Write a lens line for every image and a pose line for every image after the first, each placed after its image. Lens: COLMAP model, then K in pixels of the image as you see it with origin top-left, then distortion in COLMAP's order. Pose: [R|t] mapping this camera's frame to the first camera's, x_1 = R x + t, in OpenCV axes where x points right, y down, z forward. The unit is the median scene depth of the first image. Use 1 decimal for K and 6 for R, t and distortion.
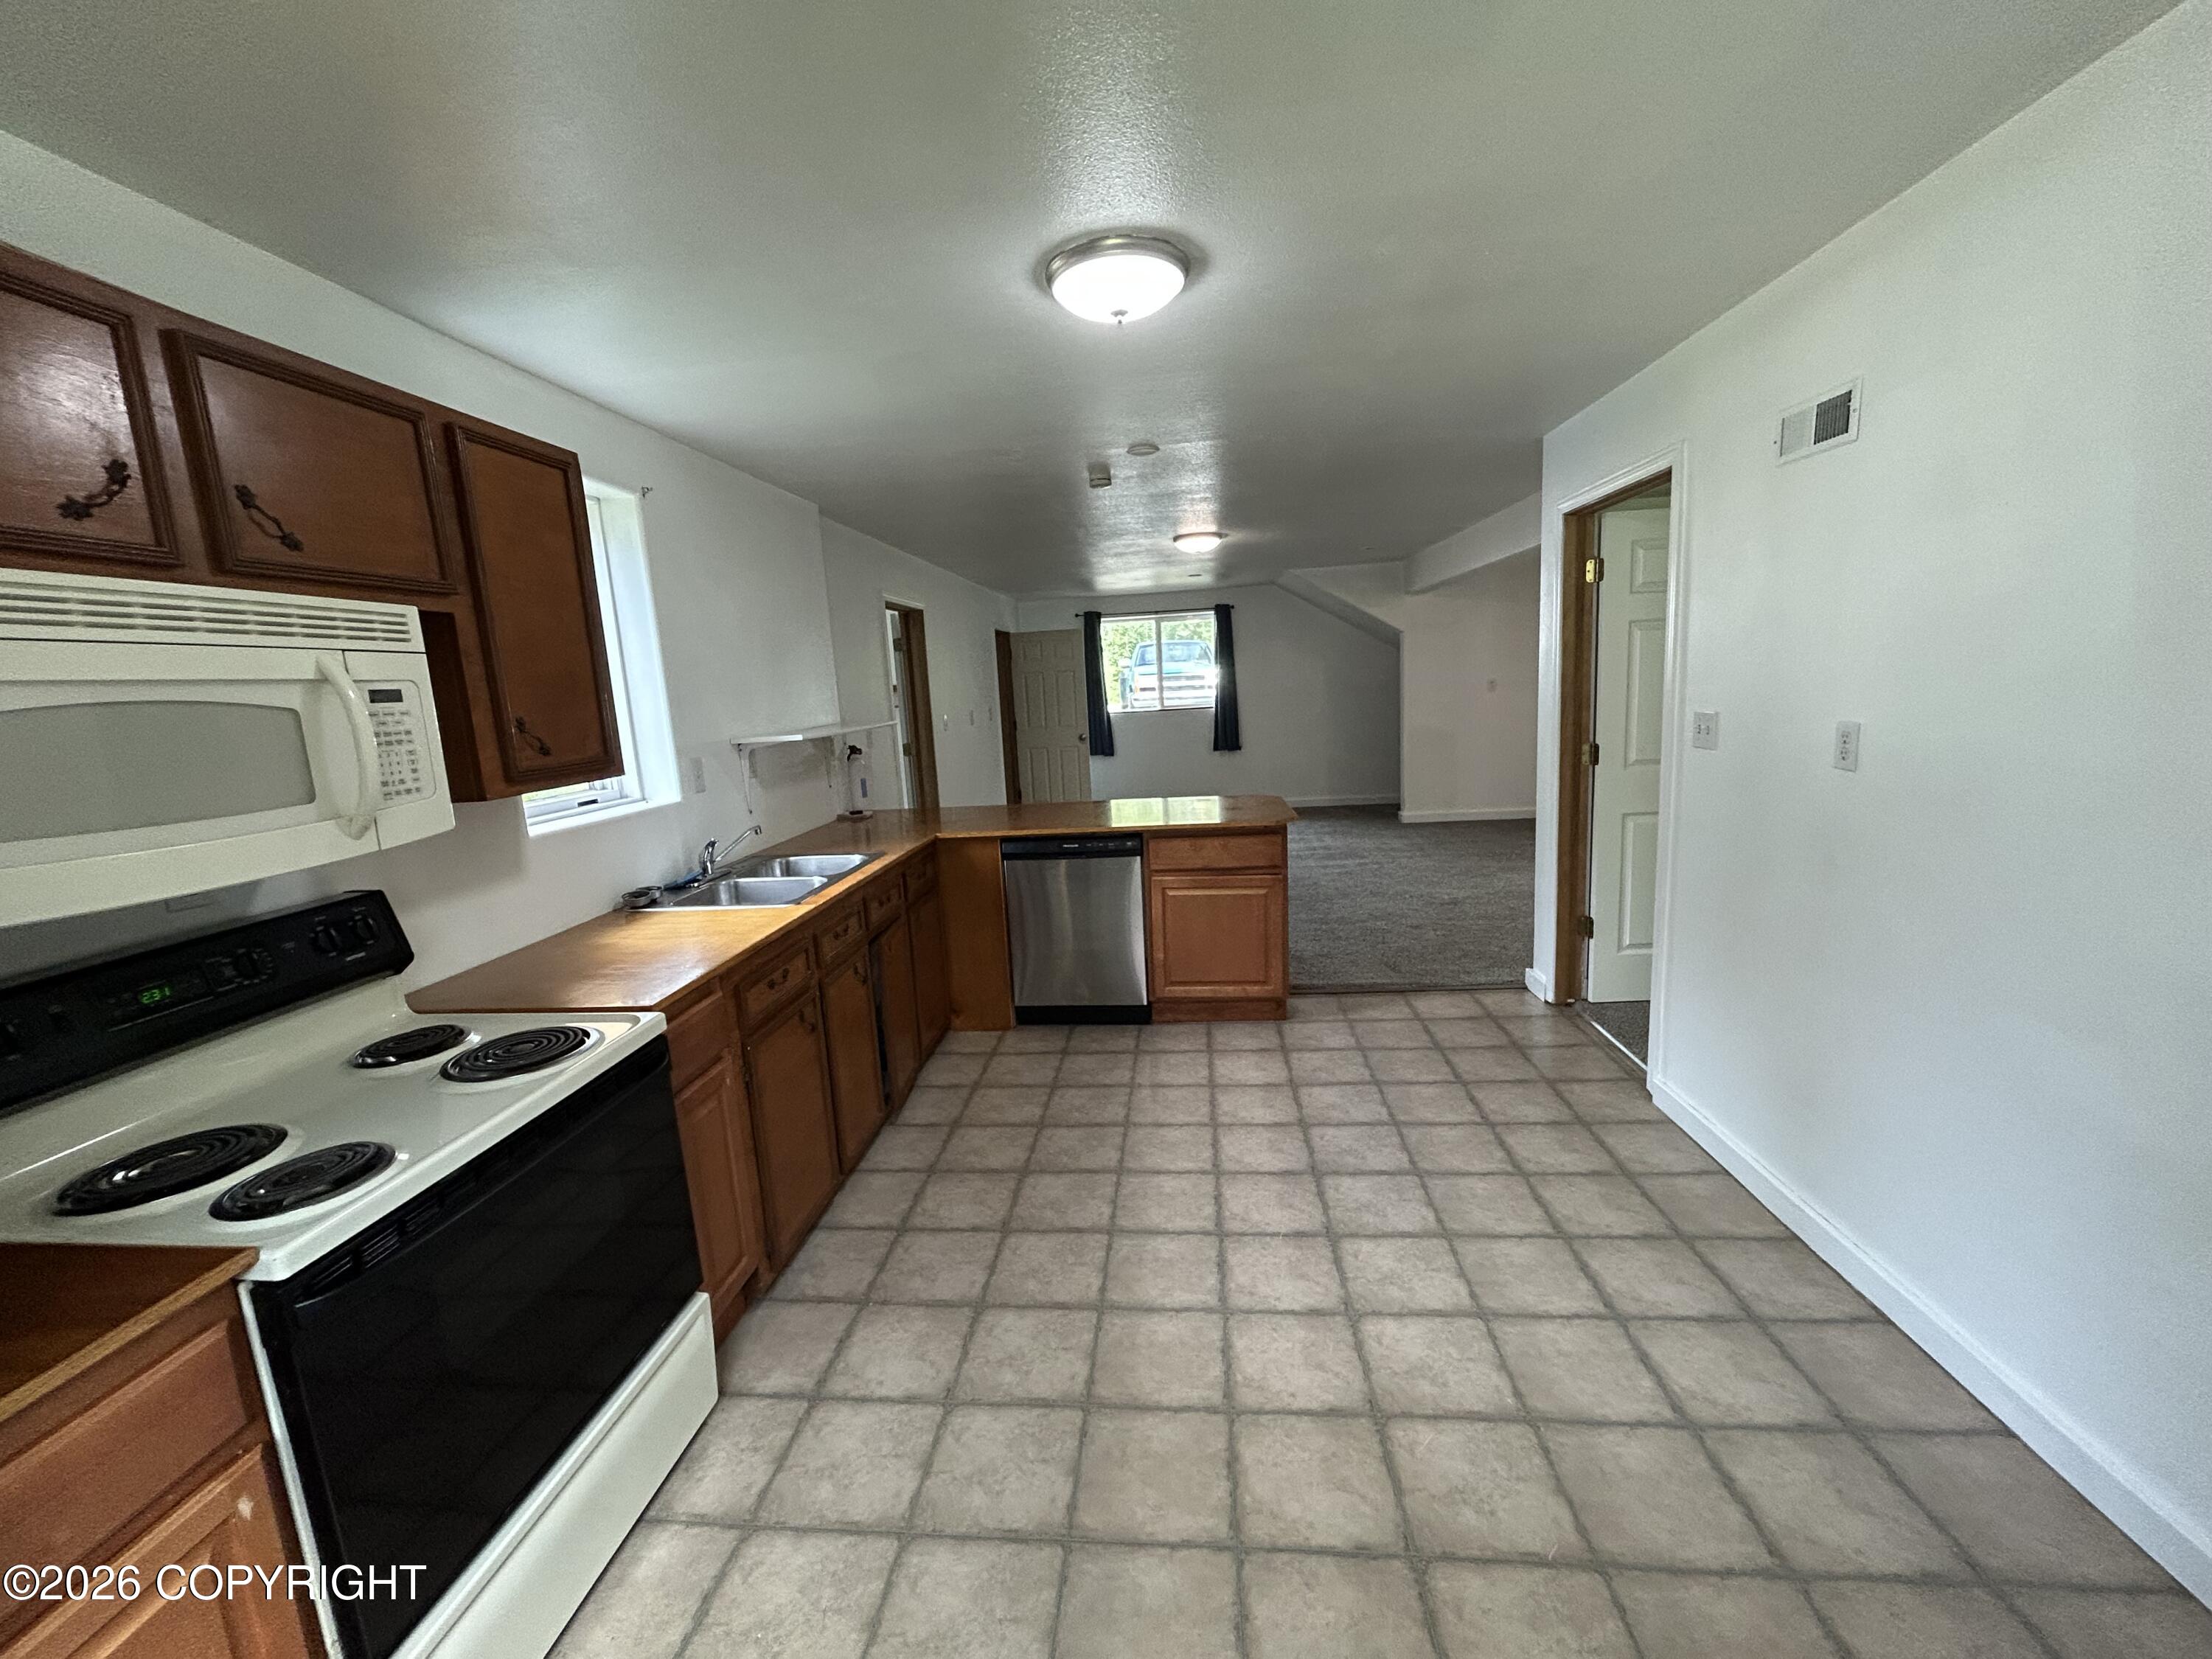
lens RADIAL K [[887.2, 0, 1106.0], [0, 887.2, 829.5], [0, 0, 1]] dist [-0.002100, 0.000227]
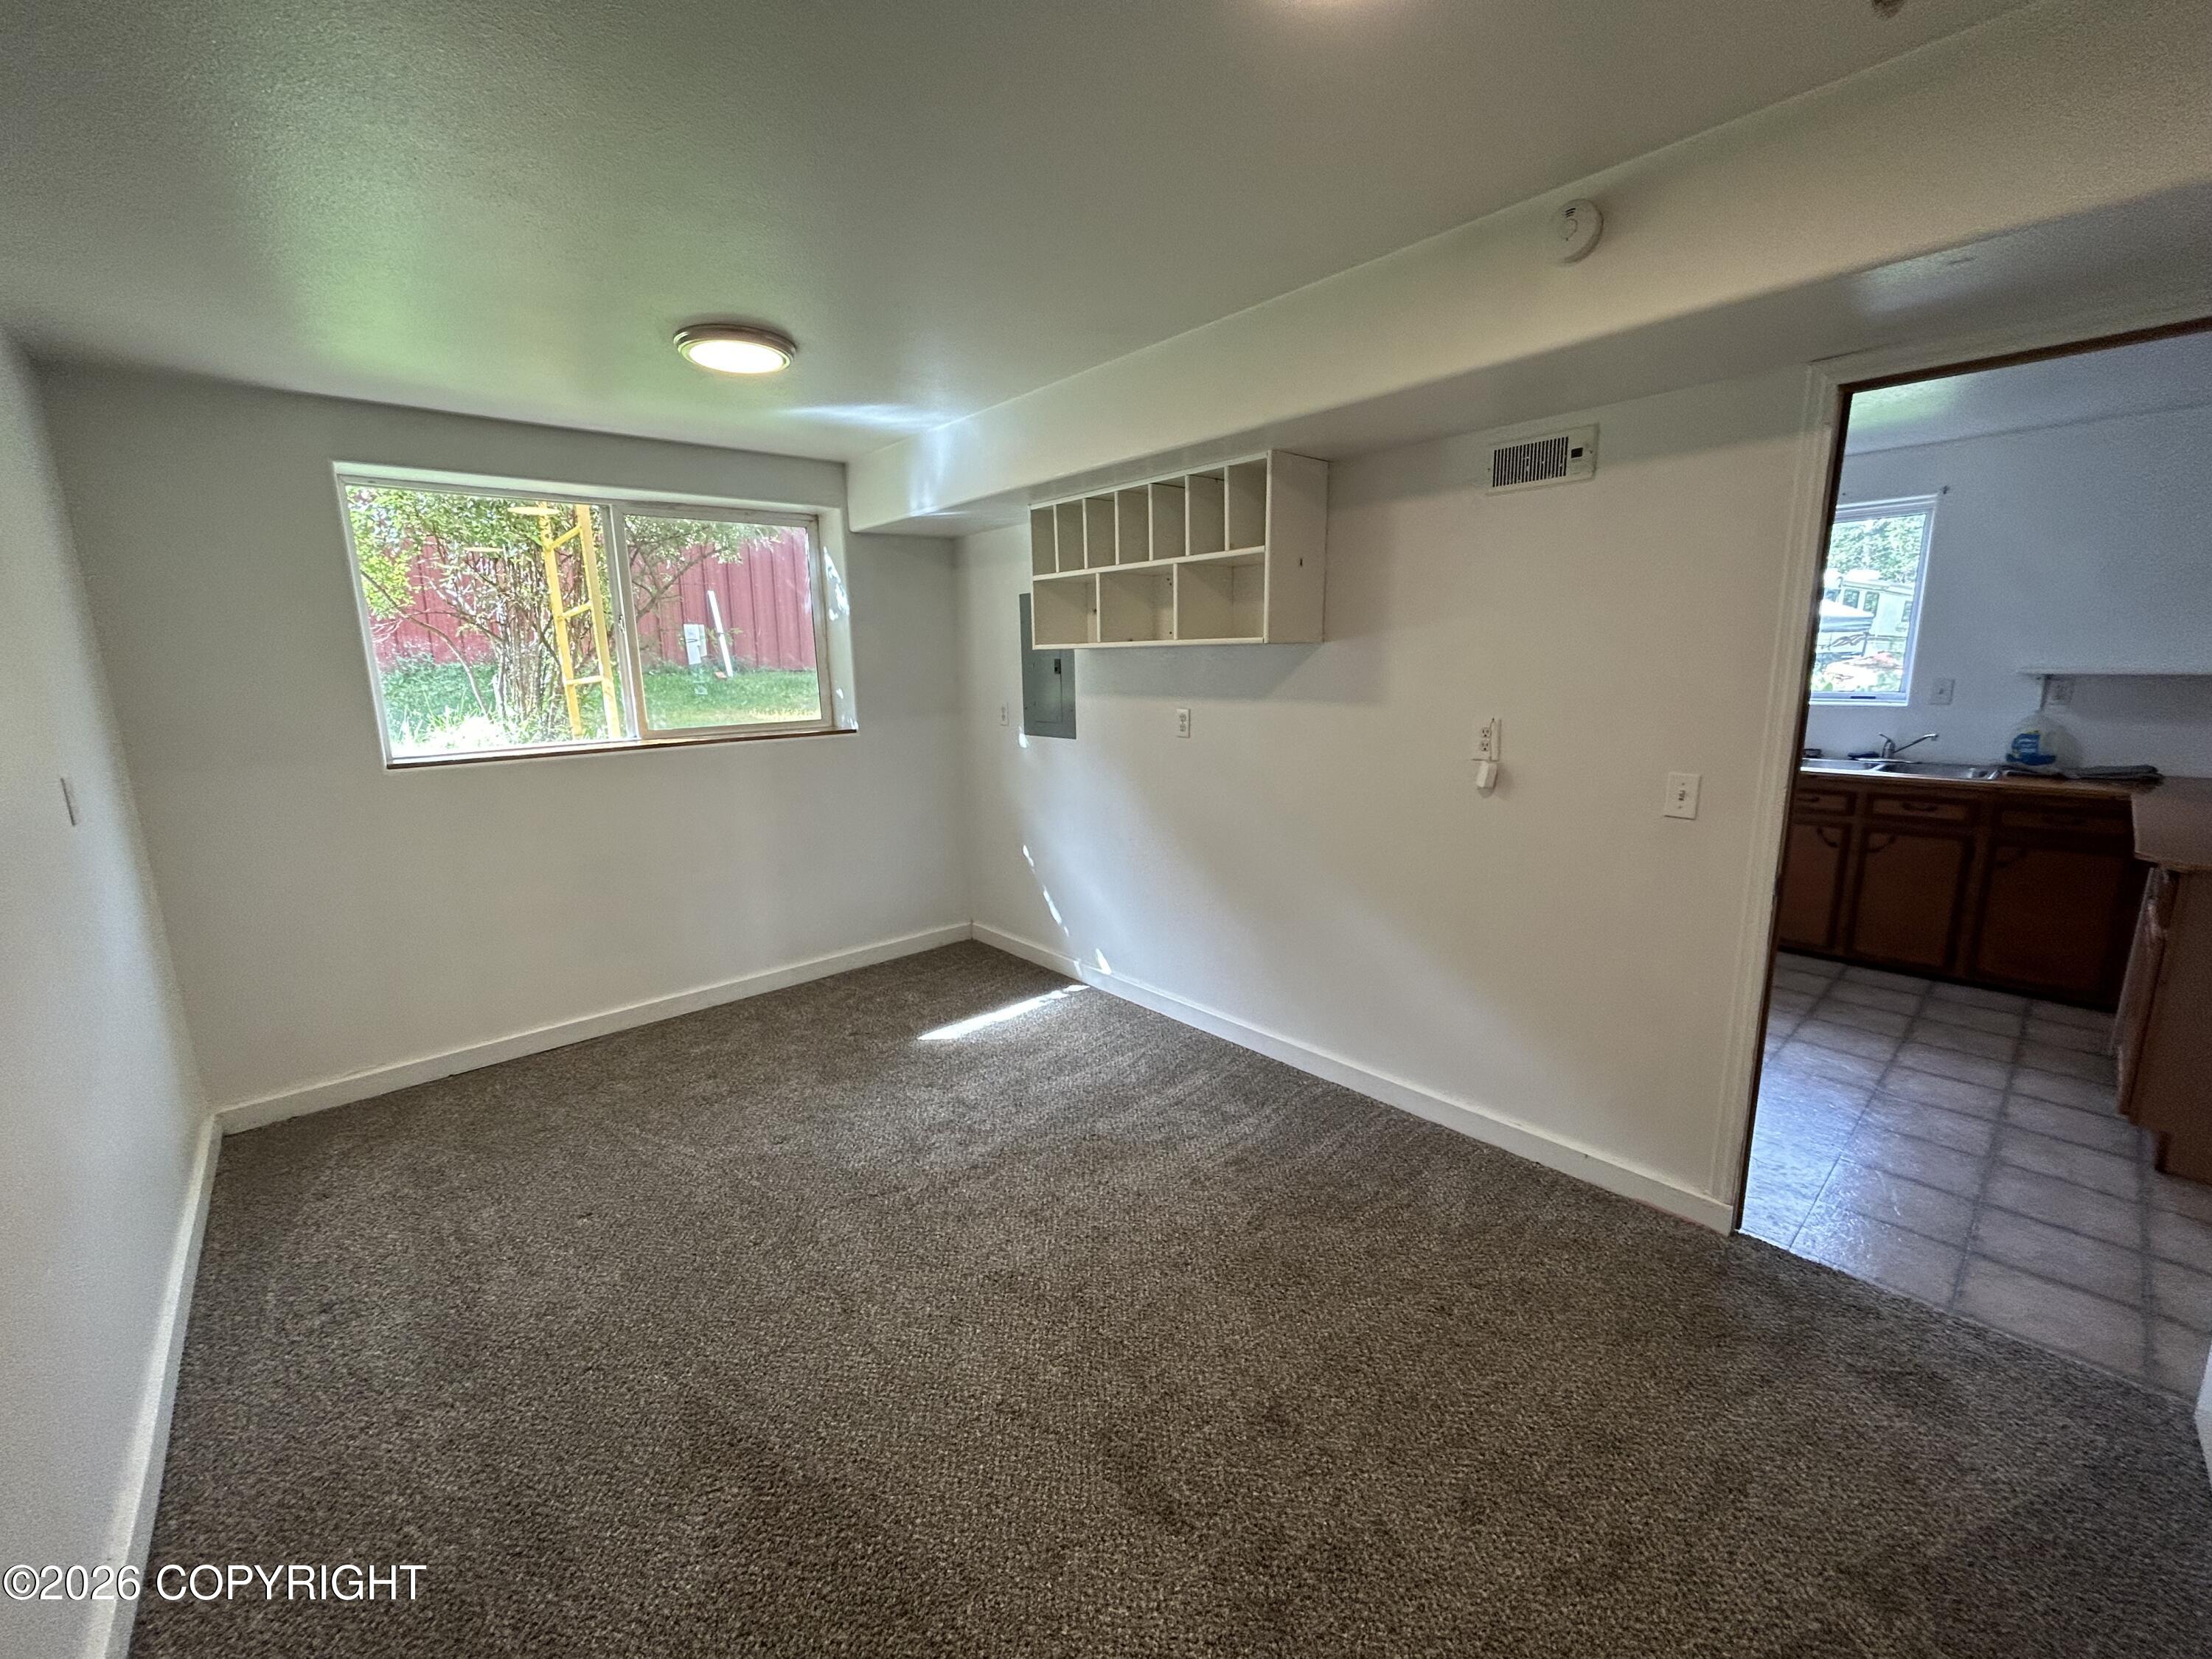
lens RADIAL K [[887.2, 0, 1106.0], [0, 887.2, 829.5], [0, 0, 1]] dist [-0.002100, 0.000227]
pose [[-0.676315, 0.211614, -0.705562, 1.229345], [-0.061923, 0.938123, 0.340721, -0.214980], [0.734006, 0.274125, -0.621362, 0.824868]]
